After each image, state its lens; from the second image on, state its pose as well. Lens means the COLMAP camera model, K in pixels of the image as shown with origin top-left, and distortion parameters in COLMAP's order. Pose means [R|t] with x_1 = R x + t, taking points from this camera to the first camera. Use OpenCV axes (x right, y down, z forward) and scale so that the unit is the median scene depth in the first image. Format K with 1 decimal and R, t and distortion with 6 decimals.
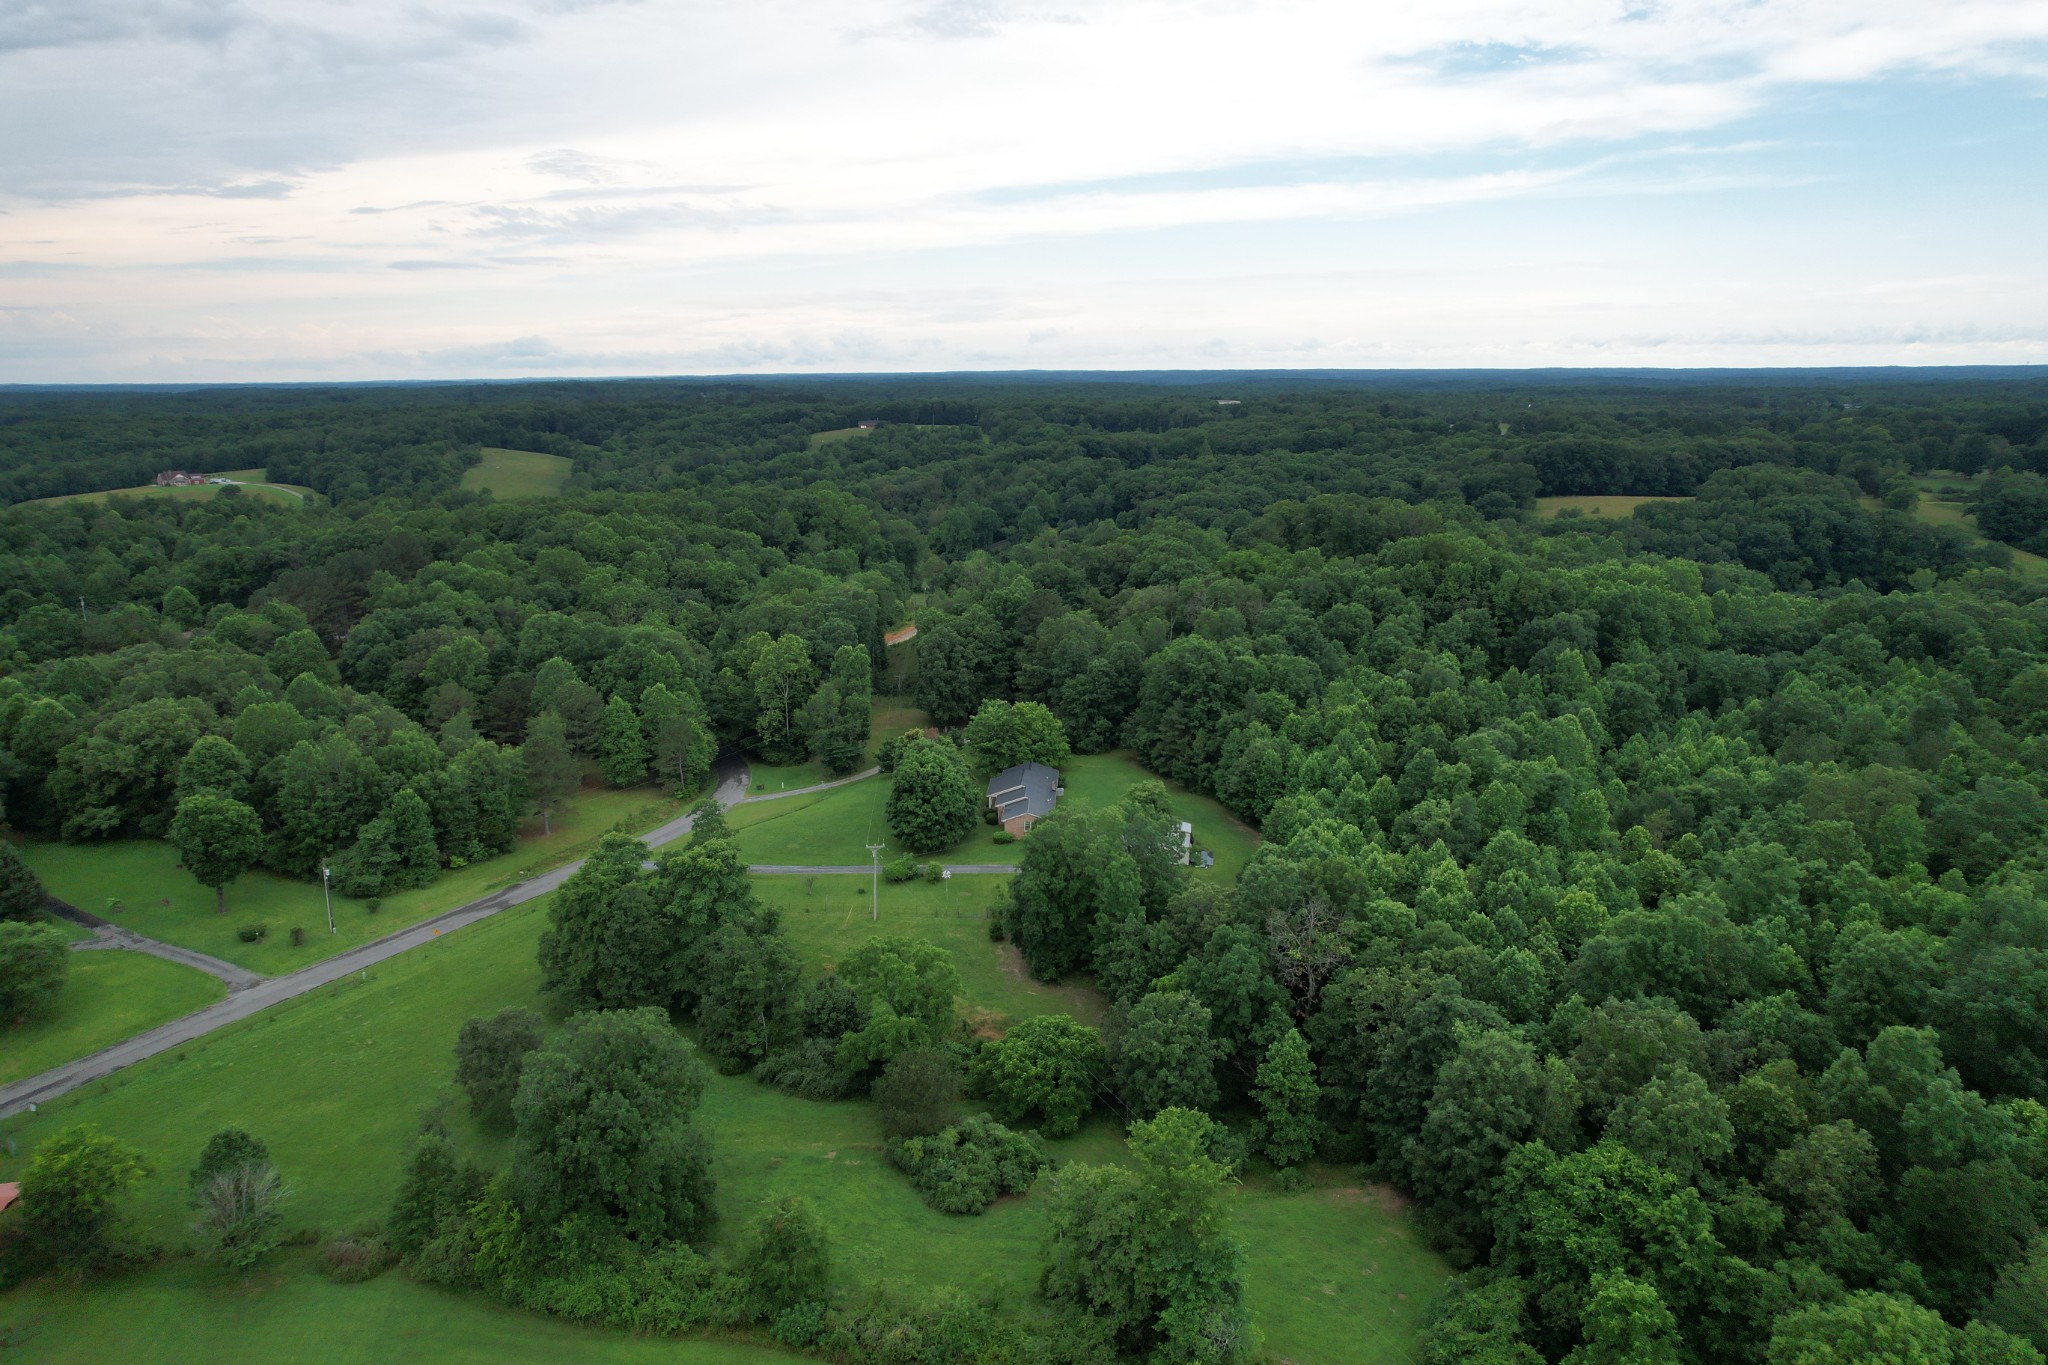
lens RADIAL K [[1309.9, 0, 1020.2], [0, 1309.9, 706.9], [0, 0, 1]] dist [-0.097192, 0.084660]
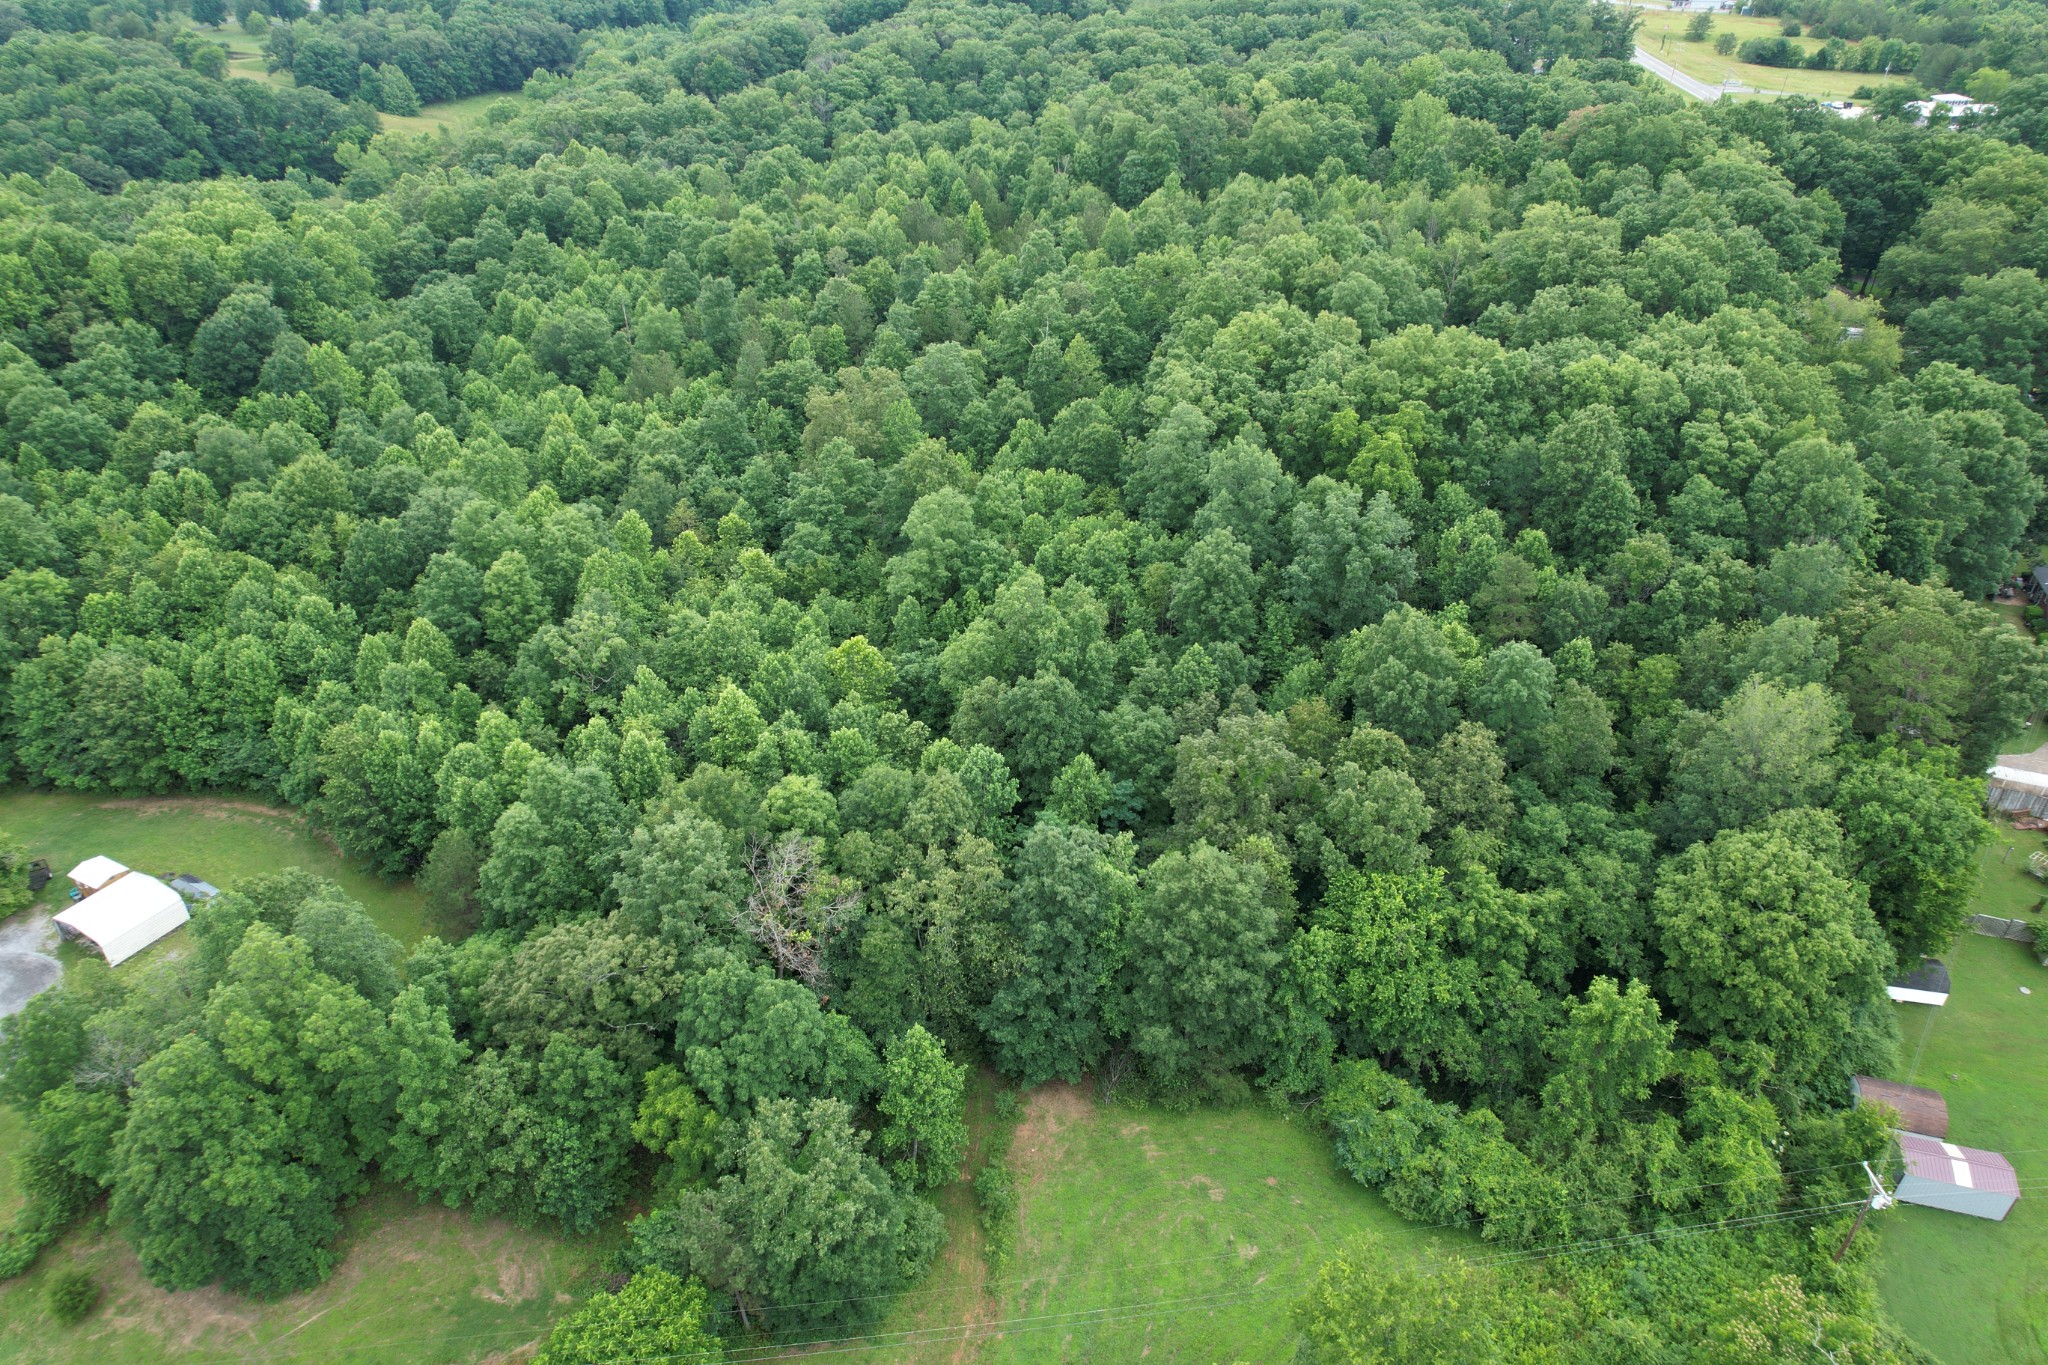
lens RADIAL K [[1313.1, 0, 1022.7], [0, 1313.1, 688.1], [0, 0, 1]] dist [-0.078821, 0.072173]
pose [[0.332666, -0.495424, 0.802426, -0.109007], [0.240463, 0.867325, 0.435803, -0.089082], [-0.911872, 0.047977, 0.407661, 0.324218]]
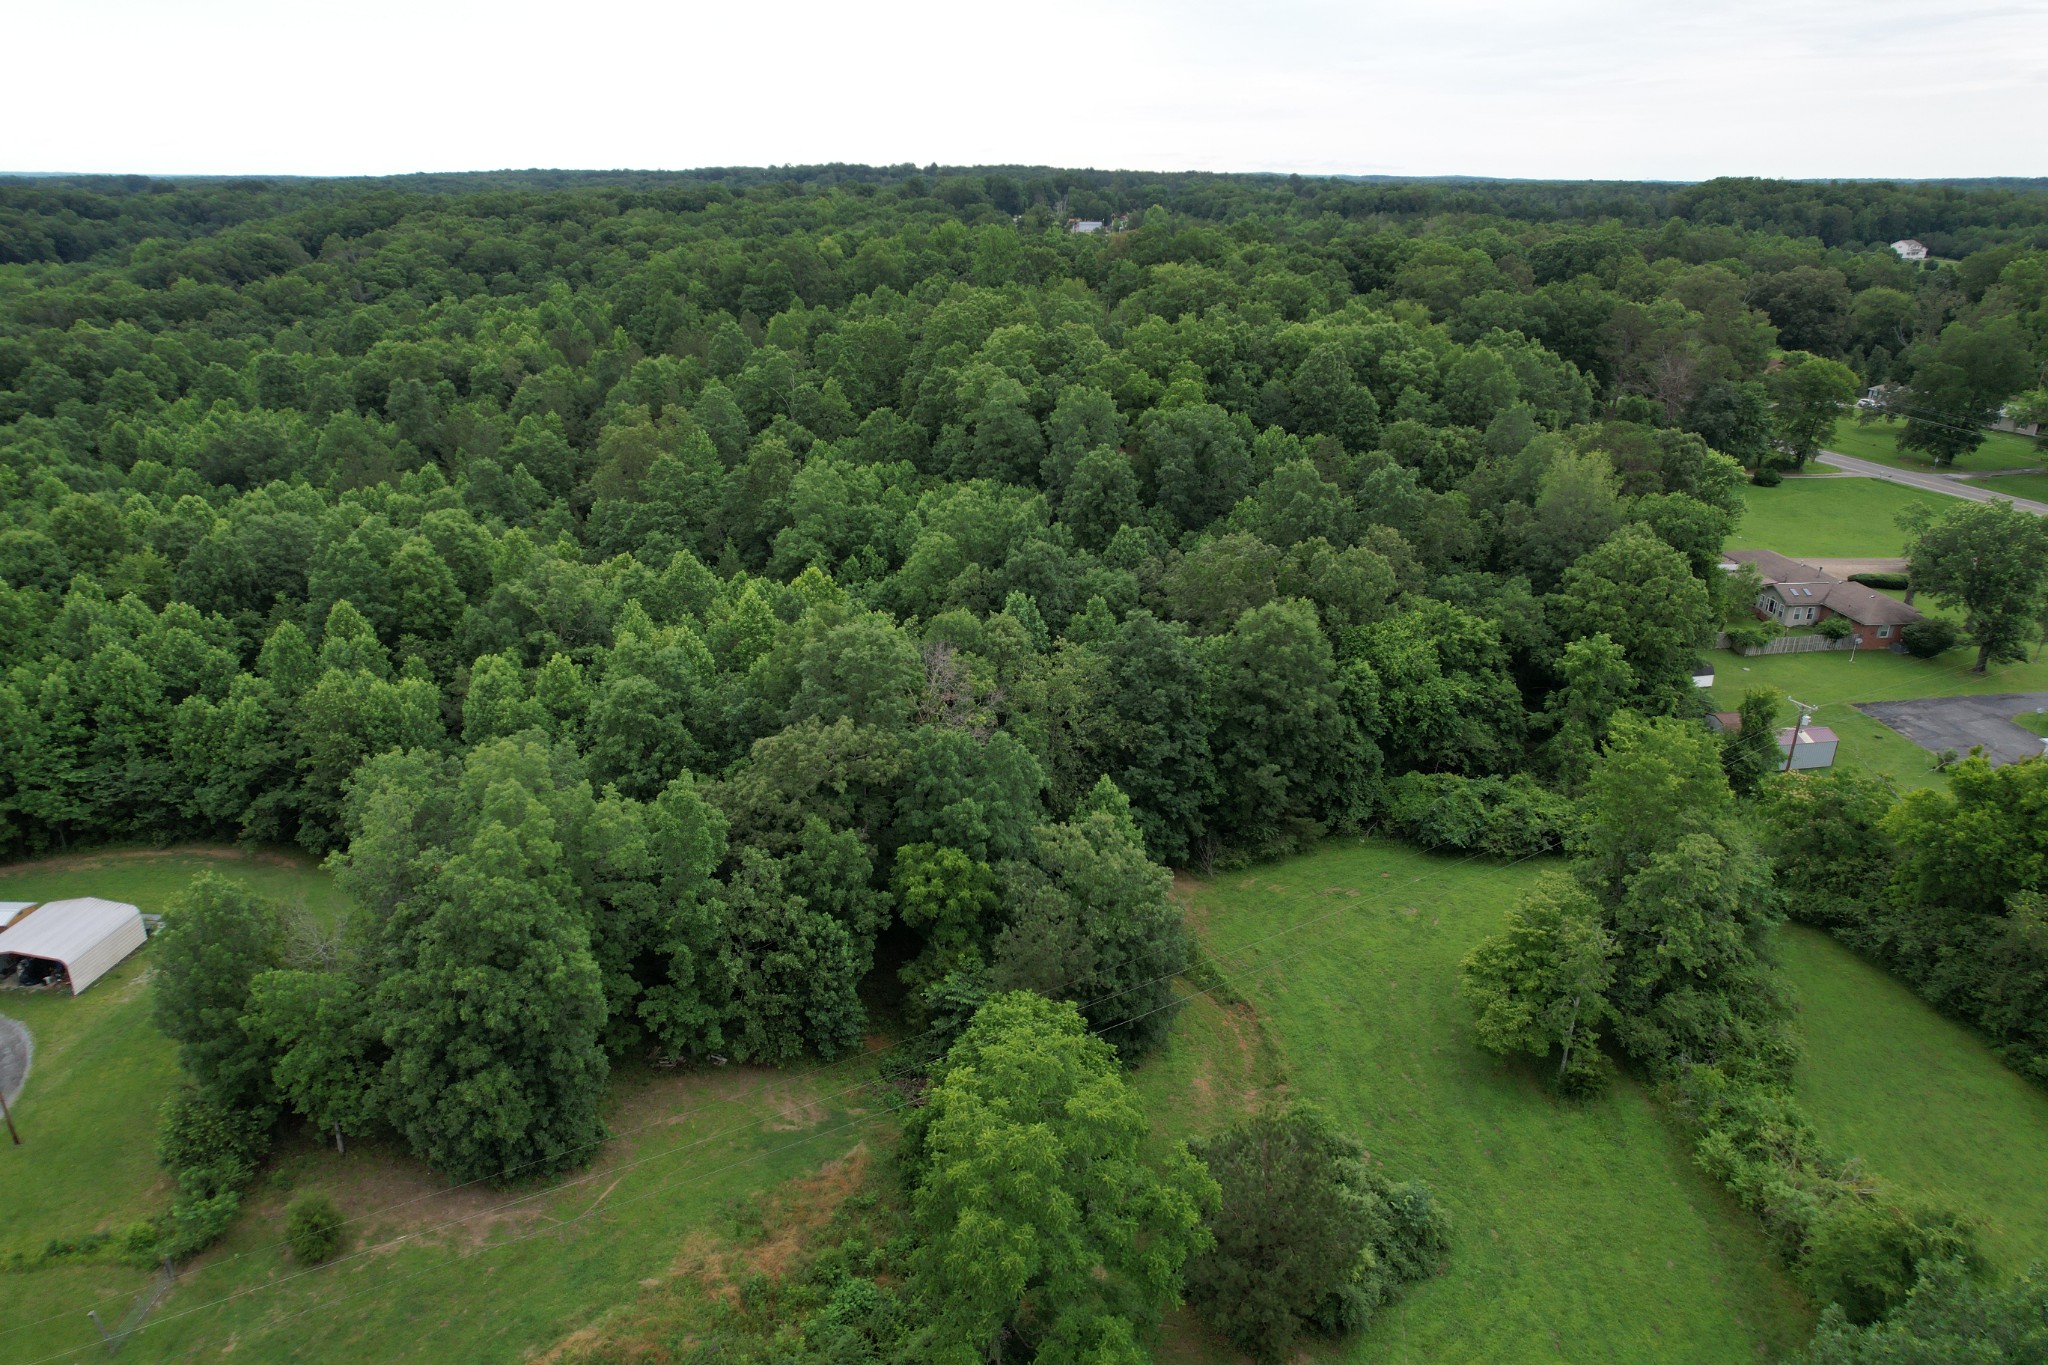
lens RADIAL K [[1314.9, 0, 1024.8], [0, 1314.9, 687.3], [0, 0, 1]] dist [-0.078984, 0.073465]
pose [[-0.099755, -0.355647, 0.929282, -0.214292], [0.245964, 0.896142, 0.369367, -0.036385], [-0.964132, 0.265416, -0.001918, 0.501038]]
